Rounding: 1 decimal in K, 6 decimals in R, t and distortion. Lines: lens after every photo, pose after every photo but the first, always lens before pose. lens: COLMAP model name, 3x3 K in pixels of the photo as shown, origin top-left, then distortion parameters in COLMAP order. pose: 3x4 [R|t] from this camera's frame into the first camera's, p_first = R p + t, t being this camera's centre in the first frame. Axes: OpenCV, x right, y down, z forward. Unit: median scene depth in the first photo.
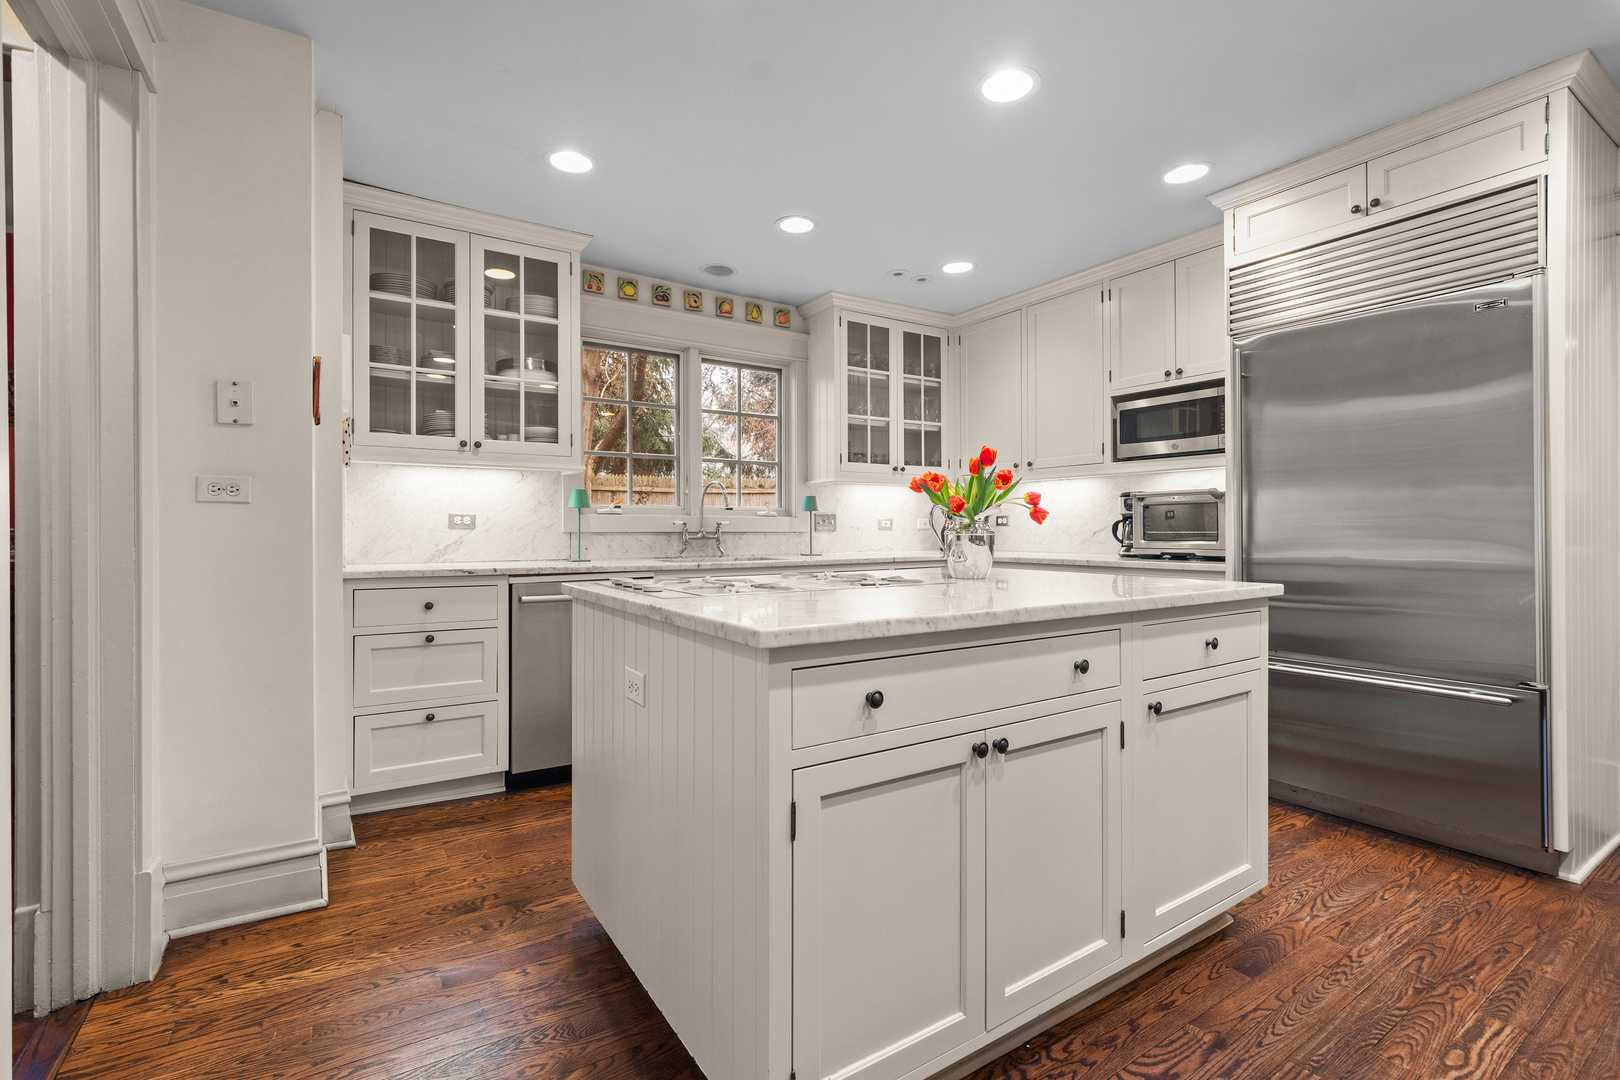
lens RADIAL K [[717.8, 0, 808.4], [0, 717.8, 530.2], [0, 0, 1]] dist [-0.004722, 0.002130]
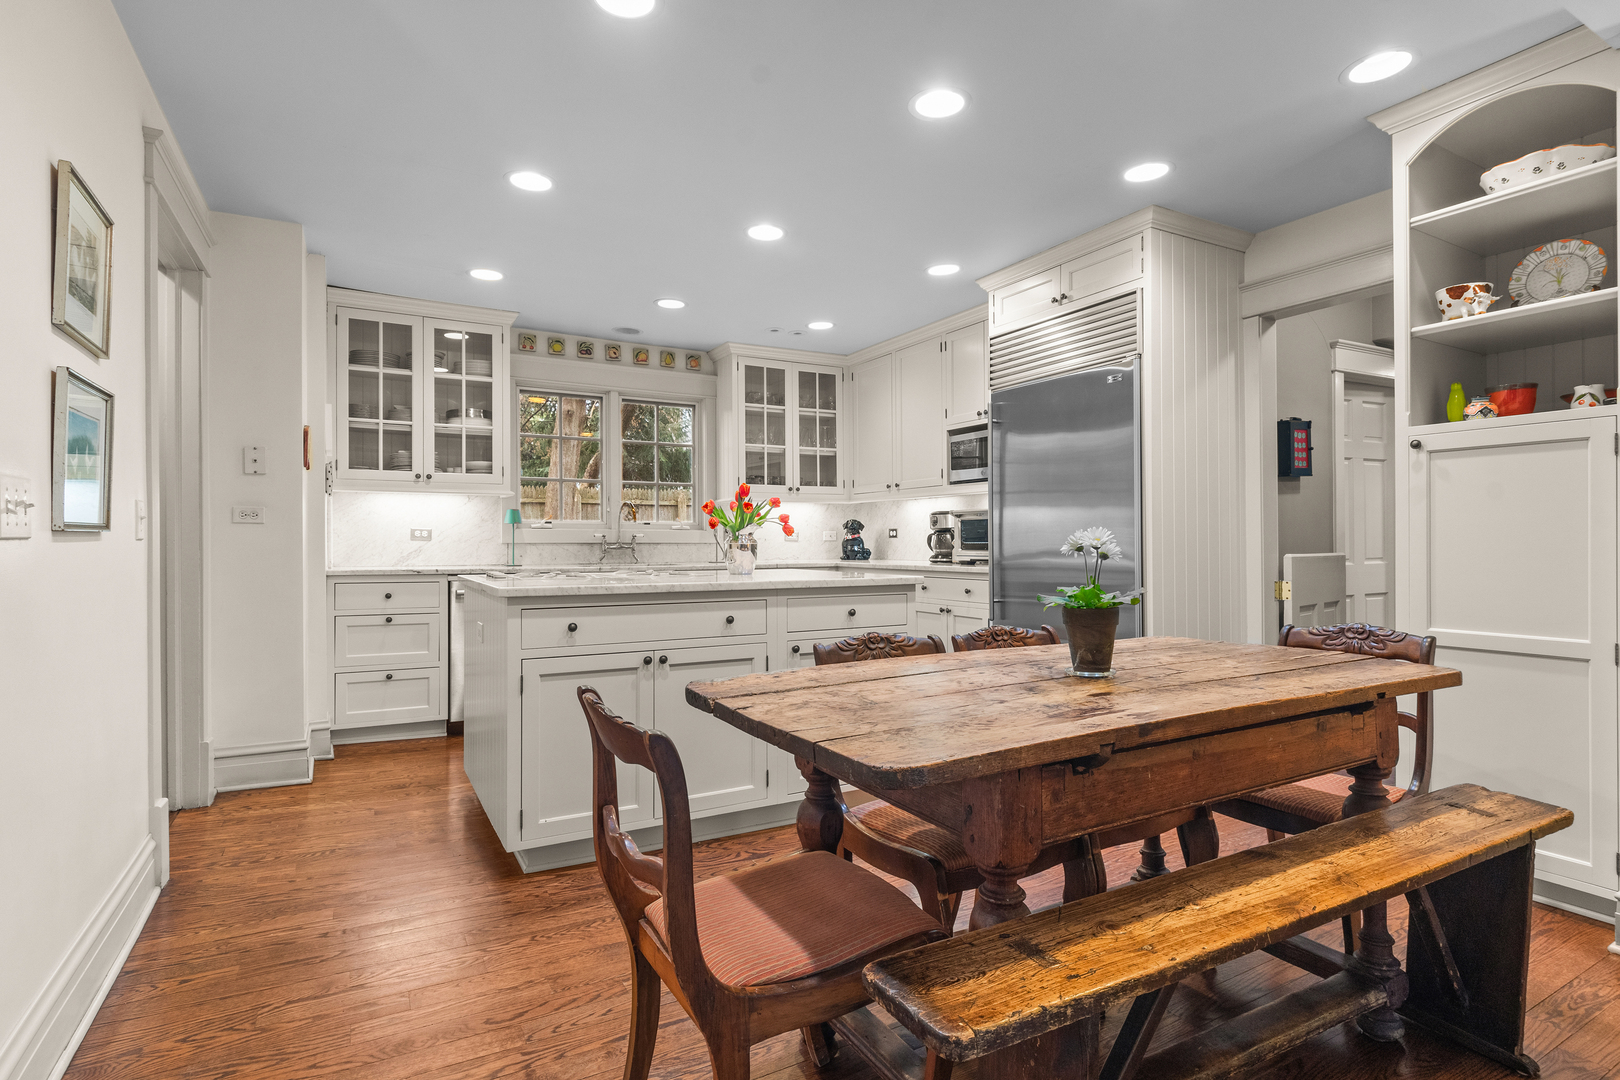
lens RADIAL K [[808.8, 0, 817.2], [0, 808.8, 543.6], [0, 0, 1]] dist [-0.001566, -0.005018]
pose [[0.997978, 0.000025, -0.063556, 0.367355], [0.000003, 1.000000, 0.000450, 0.004225], [0.063556, -0.000449, 0.997978, -0.466304]]
